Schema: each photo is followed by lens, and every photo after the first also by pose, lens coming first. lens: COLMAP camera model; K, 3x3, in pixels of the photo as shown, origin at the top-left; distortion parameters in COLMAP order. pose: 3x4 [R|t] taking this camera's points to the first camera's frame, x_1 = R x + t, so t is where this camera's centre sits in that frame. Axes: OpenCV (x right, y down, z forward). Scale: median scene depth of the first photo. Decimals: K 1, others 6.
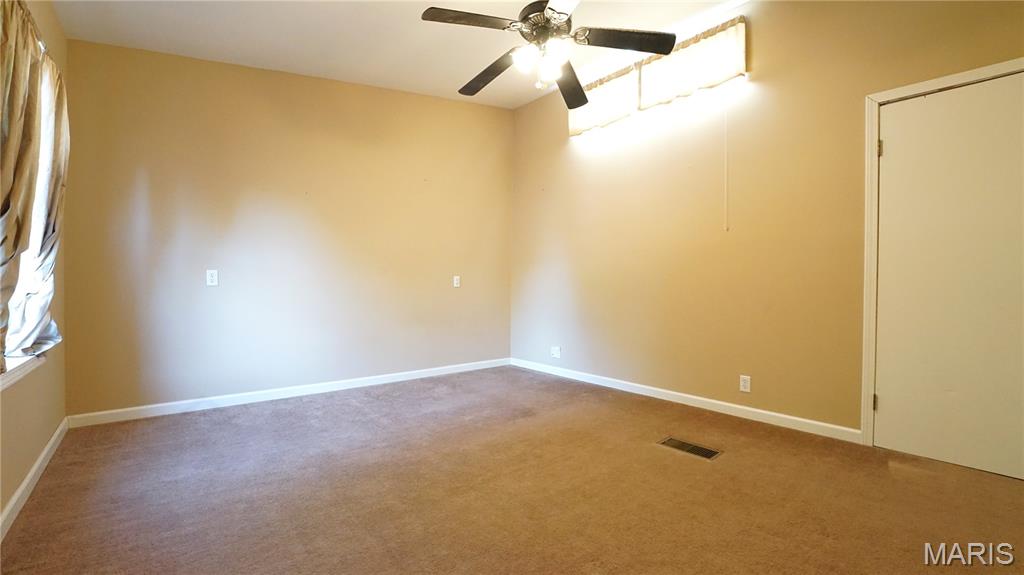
lens RADIAL K [[417.1, 0, 508.6], [0, 417.1, 284.3], [0, 0, 1]] dist [-0.003534, -0.000186]
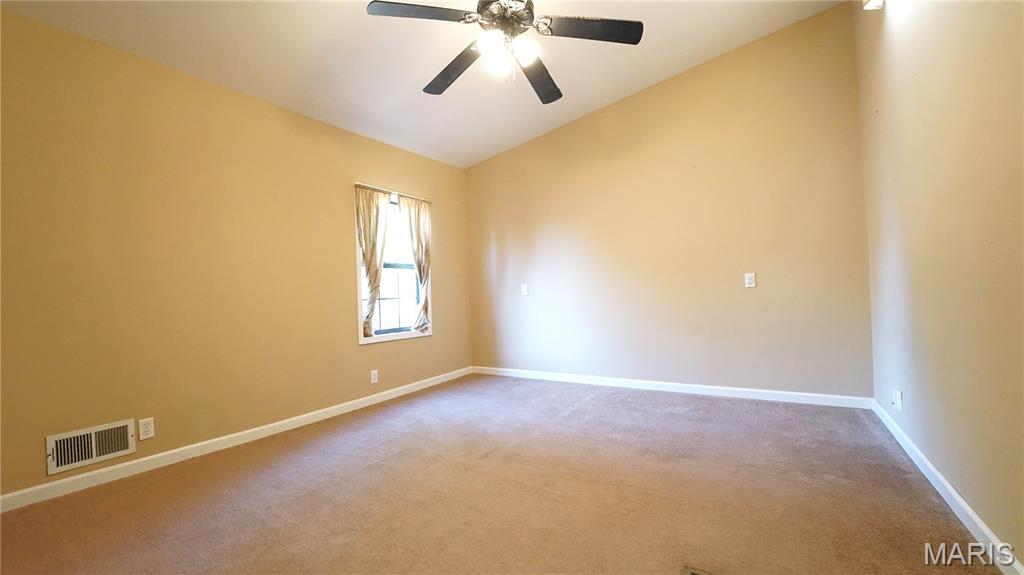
lens RADIAL K [[417.1, 0, 508.9], [0, 417.1, 291.1], [0, 0, 1]] dist [-0.003534, -0.000186]
pose [[0.285743, -0.027618, -0.957908, 0.678476], [0.044108, 0.998904, -0.015642, 0.008601], [0.957291, -0.037781, 0.286648, 0.503759]]
